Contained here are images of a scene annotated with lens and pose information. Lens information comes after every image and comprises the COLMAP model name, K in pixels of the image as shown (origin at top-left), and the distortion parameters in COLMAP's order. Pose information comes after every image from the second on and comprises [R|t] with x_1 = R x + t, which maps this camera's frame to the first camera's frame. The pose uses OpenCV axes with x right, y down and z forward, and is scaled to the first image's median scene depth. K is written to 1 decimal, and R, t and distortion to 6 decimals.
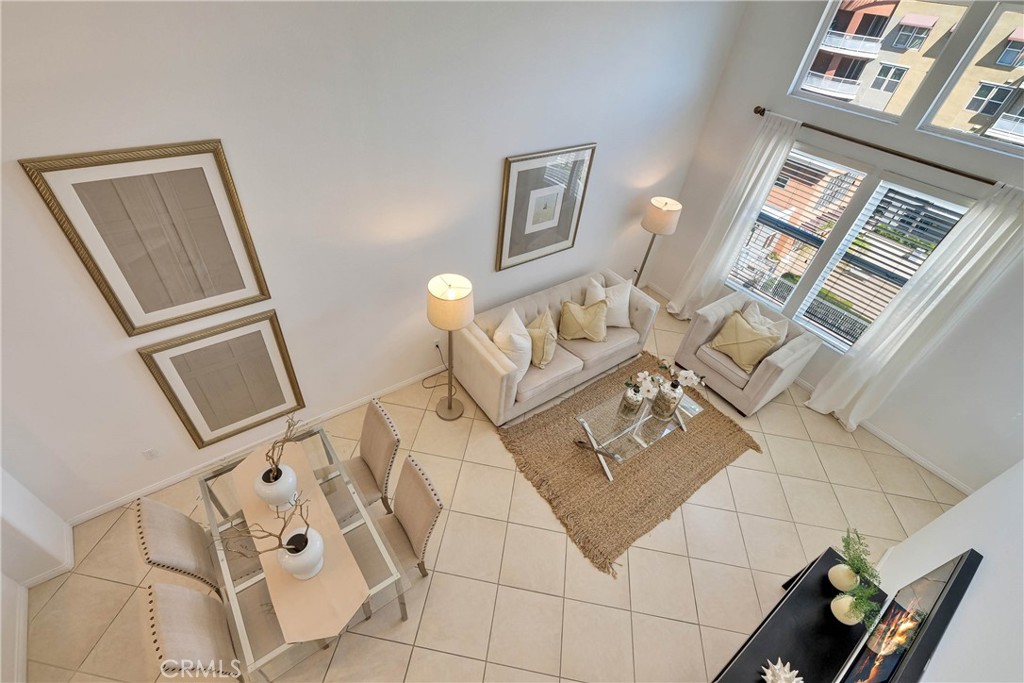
lens RADIAL K [[446.6, 0, 502.9], [0, 446.6, 346.1], [0, 0, 1]] dist [-0.001279, 0.000061]
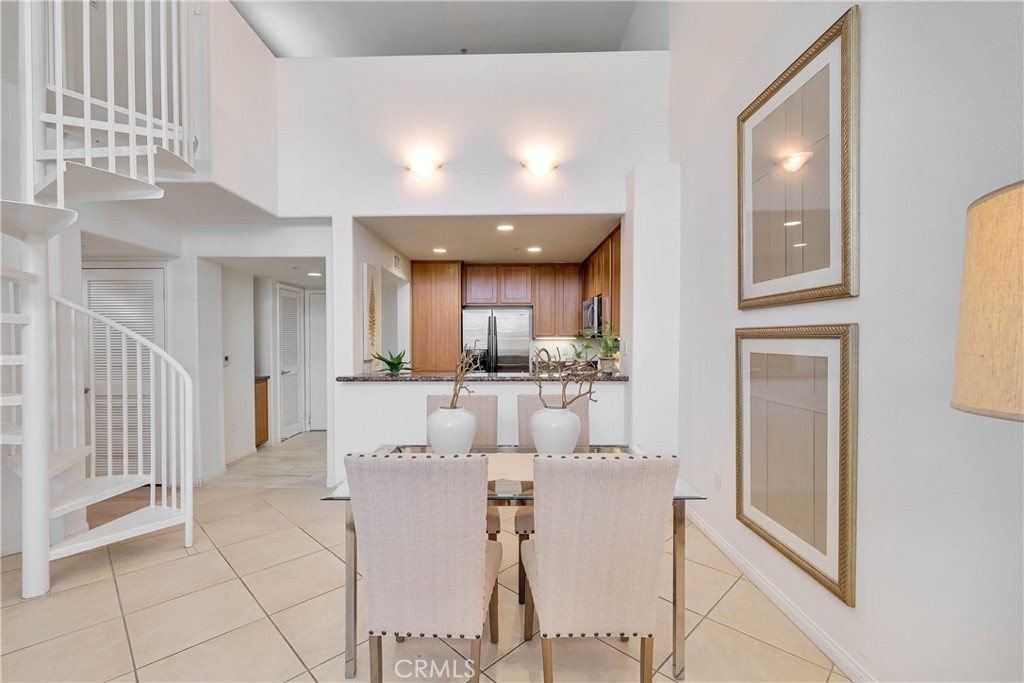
lens RADIAL K [[446.6, 0, 510.0], [0, 446.6, 344.6], [0, 0, 1]] dist [-0.001279, 0.000061]
pose [[-0.580929, -0.071774, -0.810784, 0.111578], [-0.579281, 0.736217, 0.349883, -0.012010], [0.571800, 0.672929, -0.469267, 0.852142]]
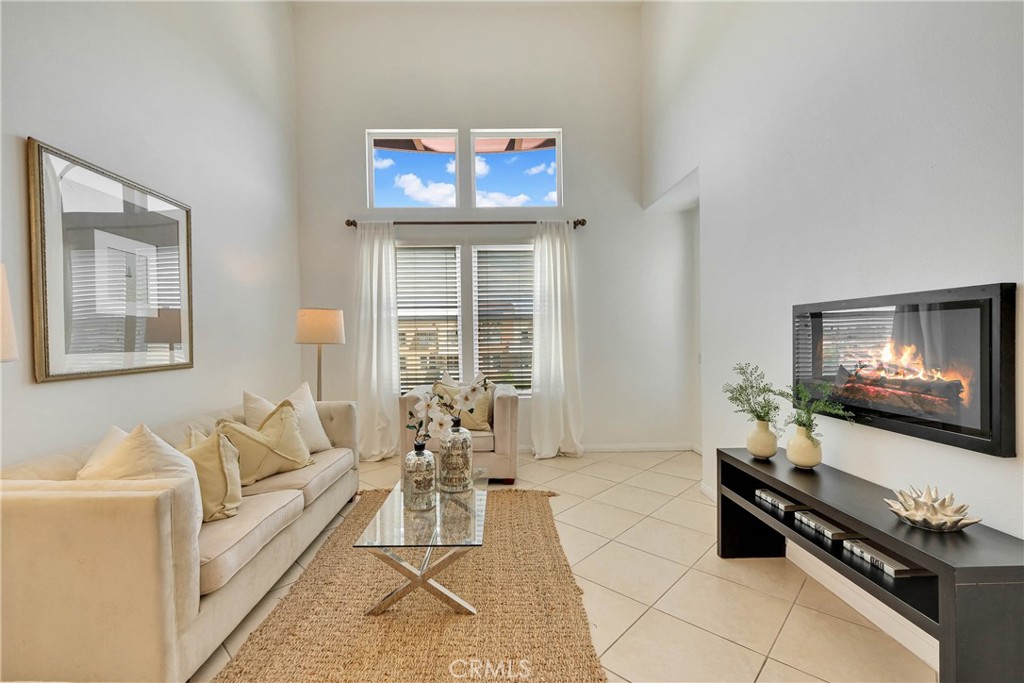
lens RADIAL K [[446.6, 0, 504.2], [0, 446.6, 345.5], [0, 0, 1]] dist [-0.001279, 0.000061]
pose [[0.563451, -0.106976, 0.819194, -0.128328], [0.592186, 0.743704, -0.310194, 0.254859], [-0.576055, 0.659894, 0.482390, 0.536806]]
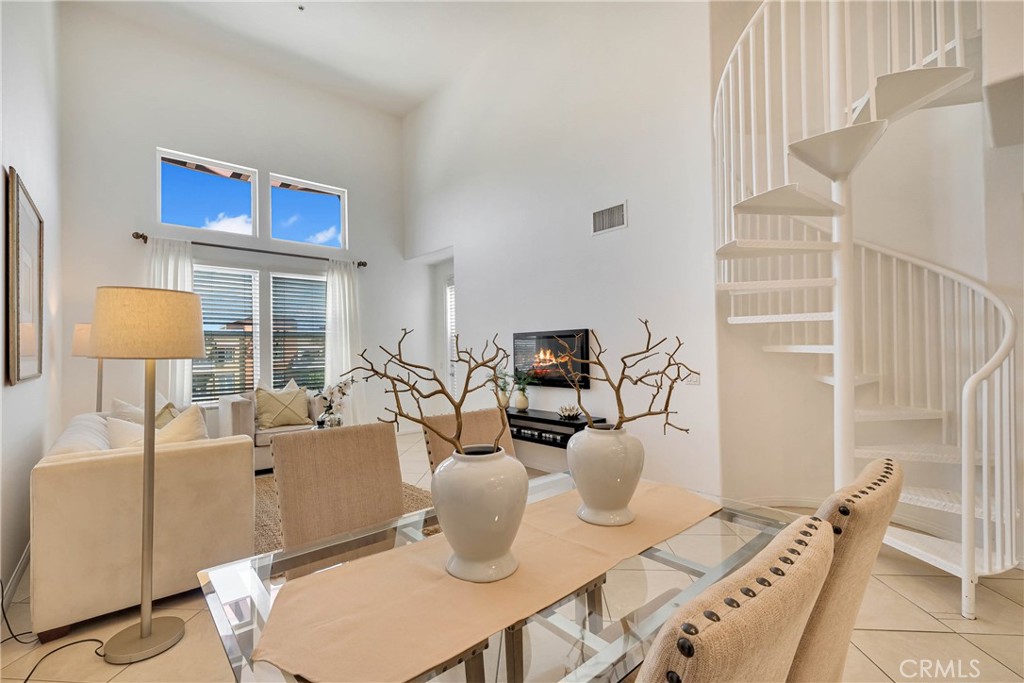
lens RADIAL K [[446.6, 0, 503.0], [0, 446.6, 344.7], [0, 0, 1]] dist [-0.001279, 0.000061]
pose [[-0.084830, -0.067087, 0.994134, -0.626195], [0.667760, 0.736690, 0.106694, 0.131208], [-0.739527, 0.672894, -0.017695, 0.632181]]
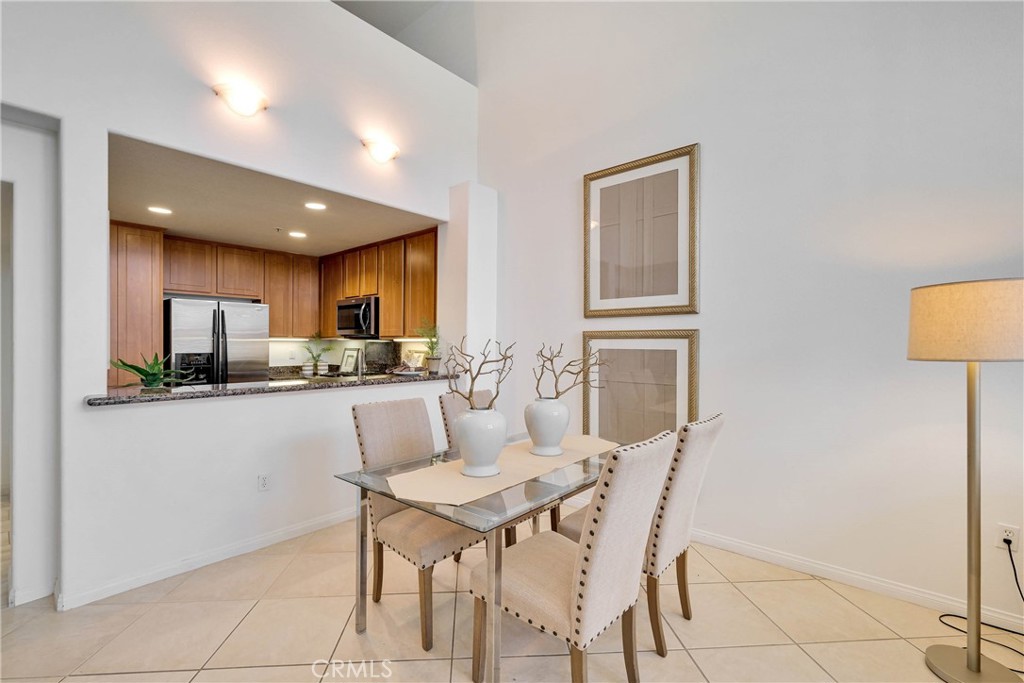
lens RADIAL K [[446.6, 0, 507.1], [0, 446.6, 347.8], [0, 0, 1]] dist [-0.001279, 0.000061]
pose [[0.231155, -0.073652, -0.970125, 0.206568], [-0.638244, 0.741106, -0.208341, 0.303224], [0.734310, 0.667336, 0.124302, 0.528503]]
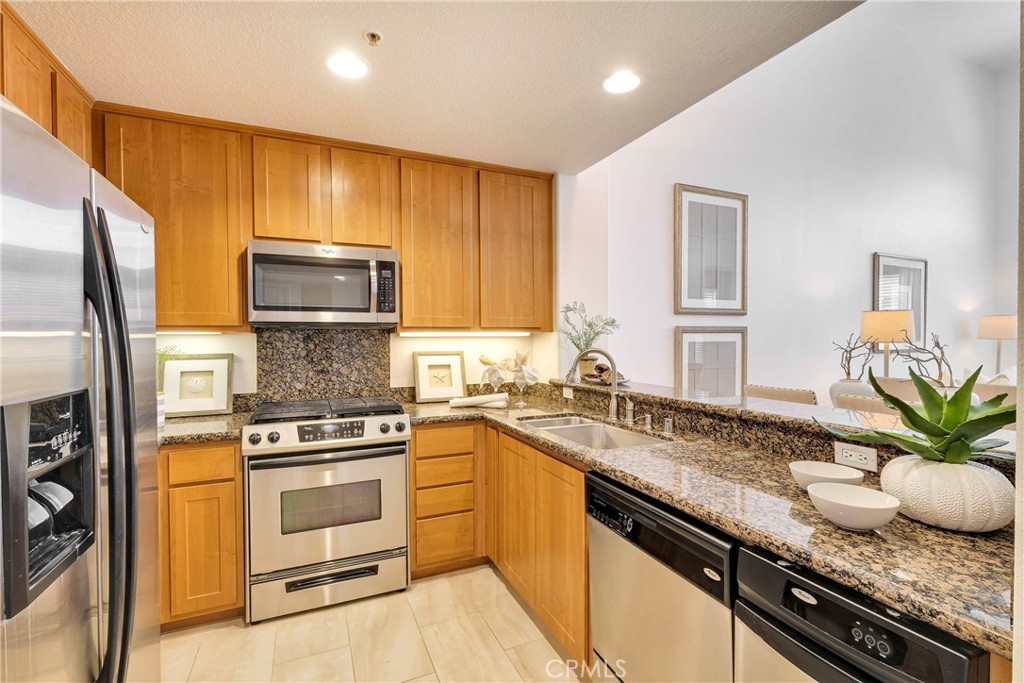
lens RADIAL K [[446.6, 0, 501.3], [0, 446.6, 345.2], [0, 0, 1]] dist [-0.001279, 0.000061]
pose [[0.973470, -0.086167, -0.211969, -0.754690], [-0.075813, 0.752595, -0.654105, 0.677377], [0.215889, 0.652821, 0.726097, -0.012092]]
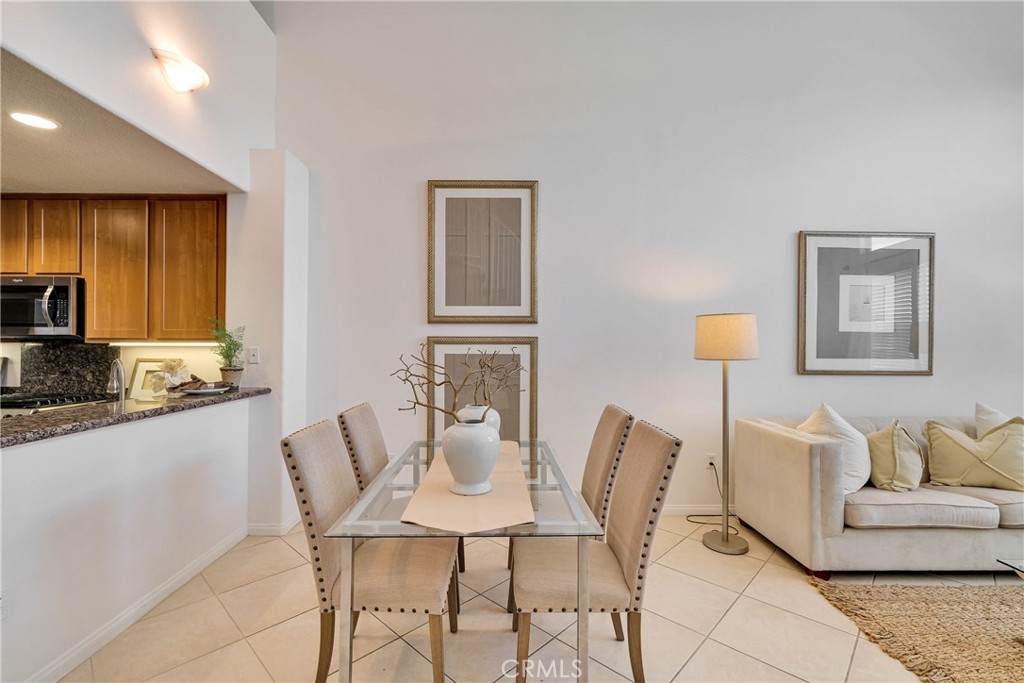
lens RADIAL K [[446.6, 0, 504.6], [0, 446.6, 346.7], [0, 0, 1]] dist [-0.001279, 0.000061]
pose [[0.815720, -0.079364, -0.572977, 0.018025], [-0.334692, 0.743139, -0.579418, 0.467818], [0.471787, 0.664413, 0.579631, 0.308344]]
